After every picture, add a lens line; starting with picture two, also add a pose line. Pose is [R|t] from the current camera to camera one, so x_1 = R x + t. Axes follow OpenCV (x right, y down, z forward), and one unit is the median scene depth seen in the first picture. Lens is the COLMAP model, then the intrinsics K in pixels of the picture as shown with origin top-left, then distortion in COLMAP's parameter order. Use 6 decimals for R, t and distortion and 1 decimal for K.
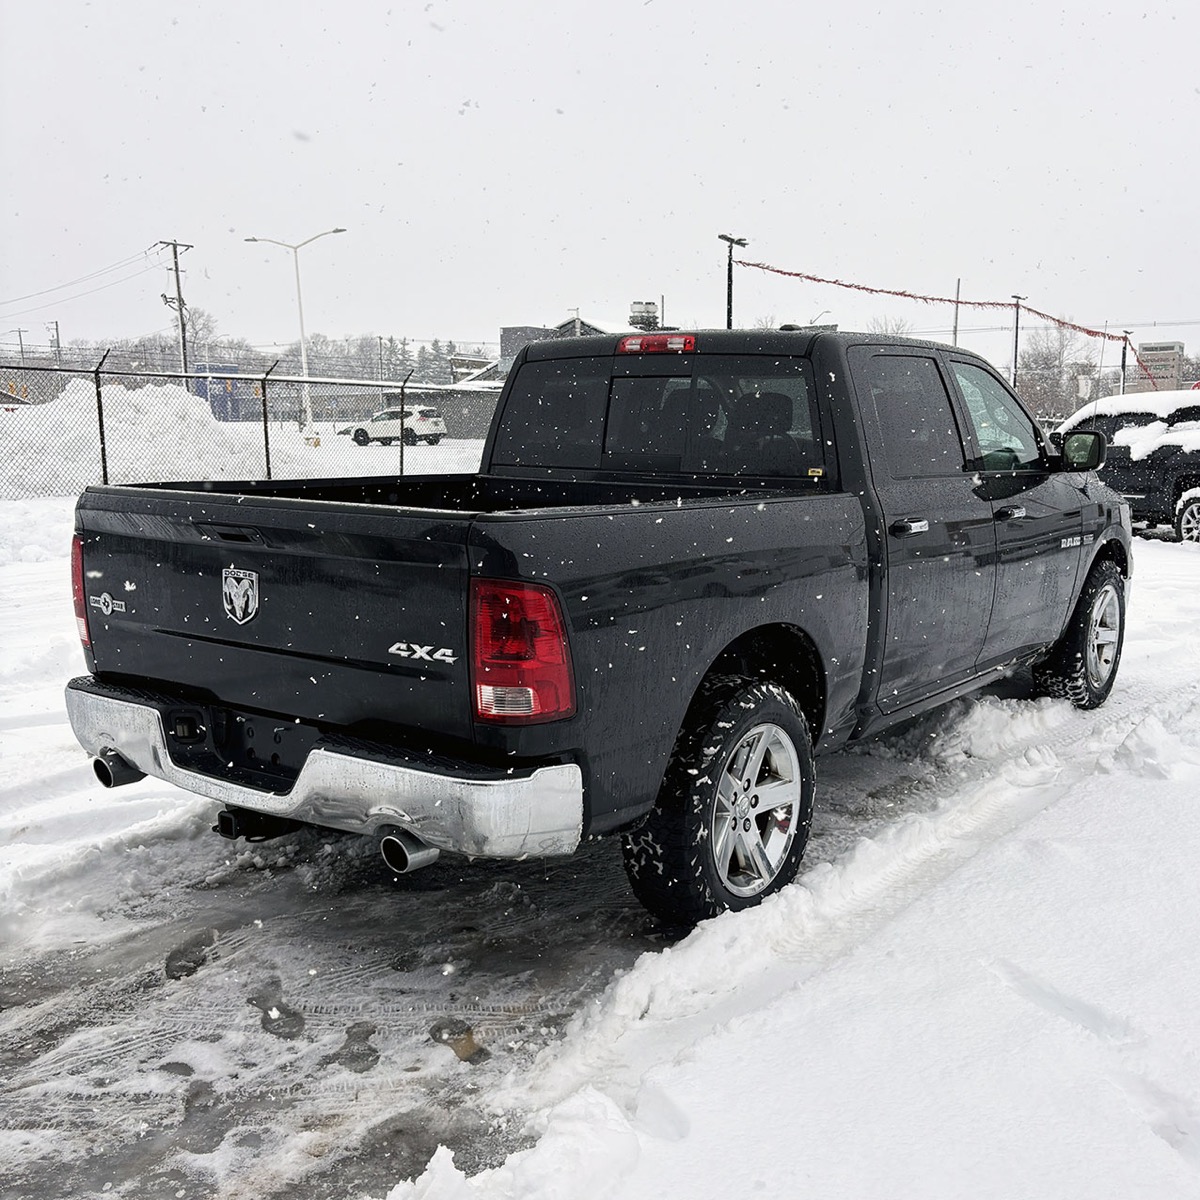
lens RADIAL K [[1266.5, 0, 645.4], [0, 1266.5, 633.5], [0, 0, 1]] dist [0.018235, 0.013330]
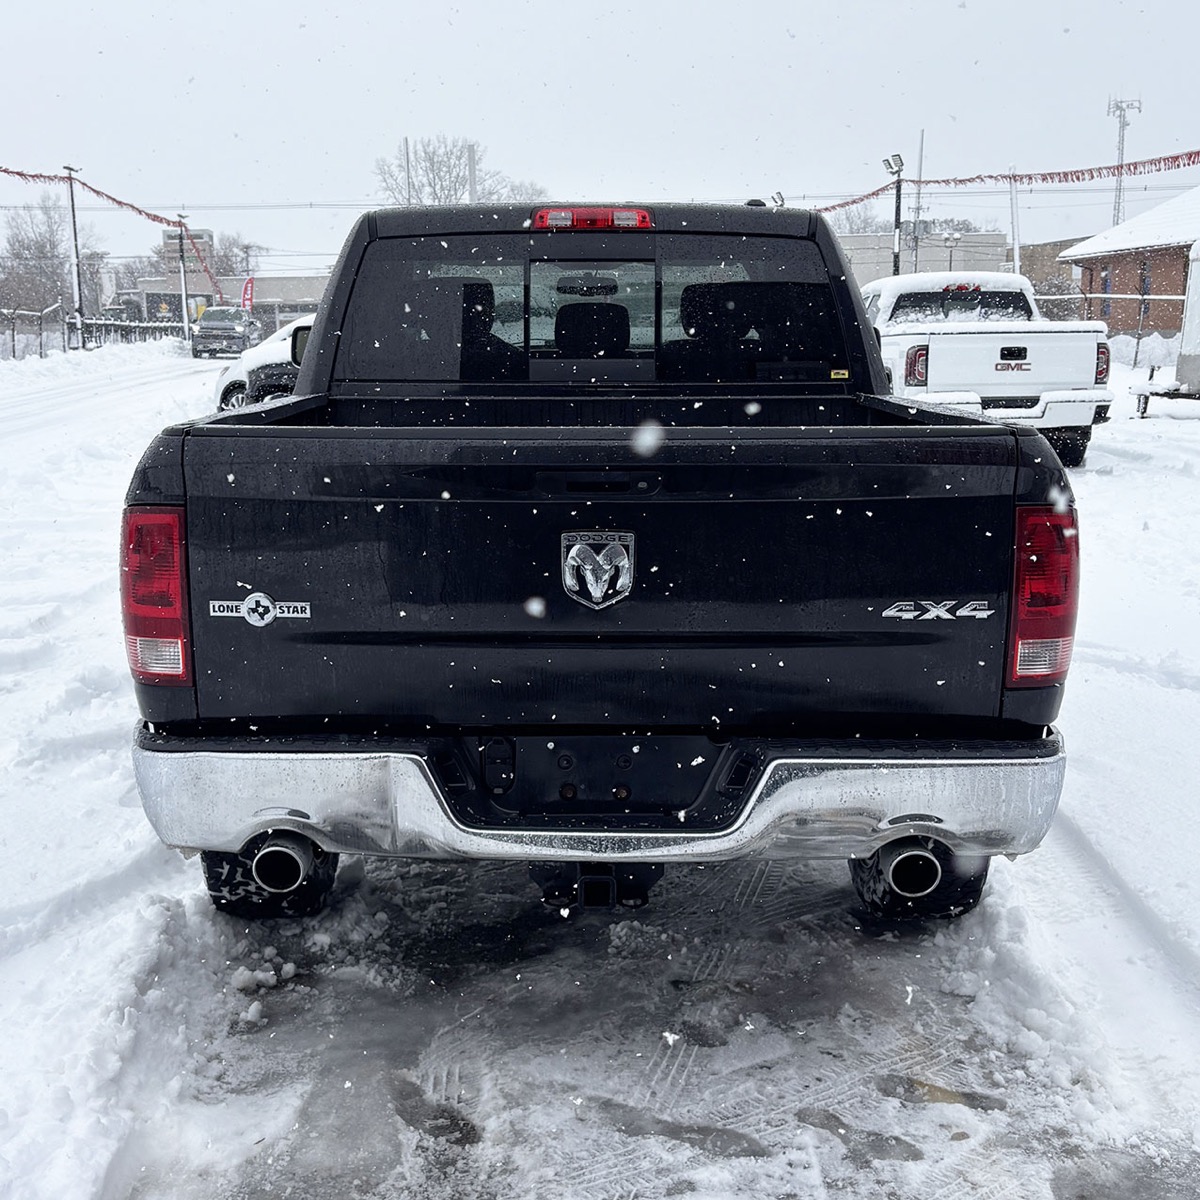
lens RADIAL K [[1532.5, 0, 683.8], [0, 1532.5, 603.5], [0, 0, 1]] dist [0.021690, 0.027564]
pose [[0.830887, -0.112544, 0.544942, -0.675226], [0.103041, 0.993515, 0.048076, -0.042039], [-0.546818, 0.016206, 0.837095, 0.238053]]
